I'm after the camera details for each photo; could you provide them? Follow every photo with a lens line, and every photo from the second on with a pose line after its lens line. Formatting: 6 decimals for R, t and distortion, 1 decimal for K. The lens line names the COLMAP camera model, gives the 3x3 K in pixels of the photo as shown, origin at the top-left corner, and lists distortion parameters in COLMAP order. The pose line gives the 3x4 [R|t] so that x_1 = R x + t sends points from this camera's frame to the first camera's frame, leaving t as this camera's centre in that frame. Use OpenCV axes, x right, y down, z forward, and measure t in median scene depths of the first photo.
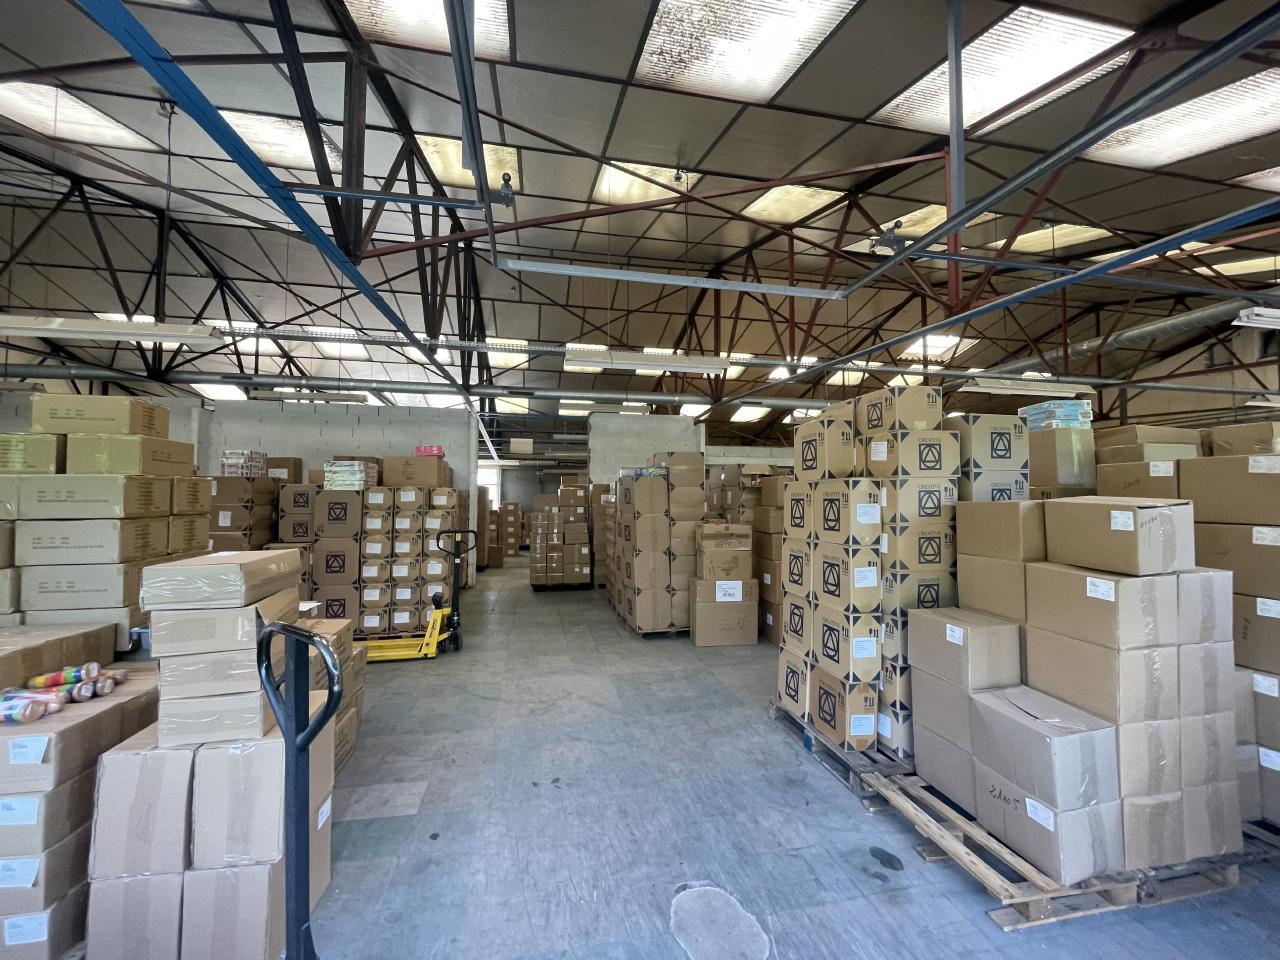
lens RADIAL K [[516.3, 0, 640.0], [0, 516.3, 480.0], [0, 0, 1]] dist [-0.002879, 0.000008]
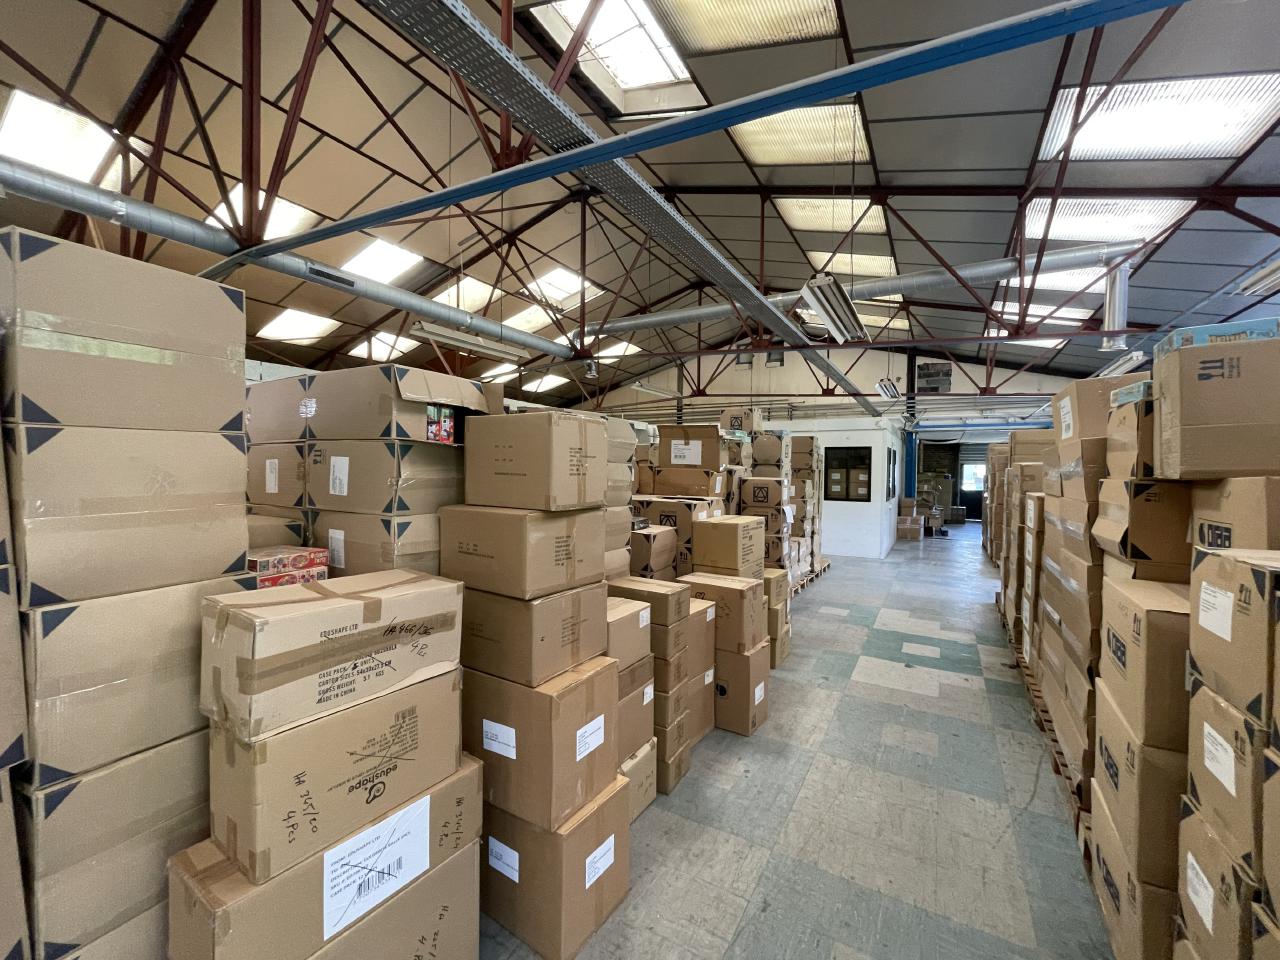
lens RADIAL K [[516.3, 0, 640.0], [0, 516.3, 480.0], [0, 0, 1]] dist [-0.002879, 0.000008]
pose [[0.669792, -0.010857, 0.742470, 0.138630], [-0.039169, 0.997984, 0.049929, 0.030049], [-0.741515, -0.062524, 0.668016, 1.408718]]
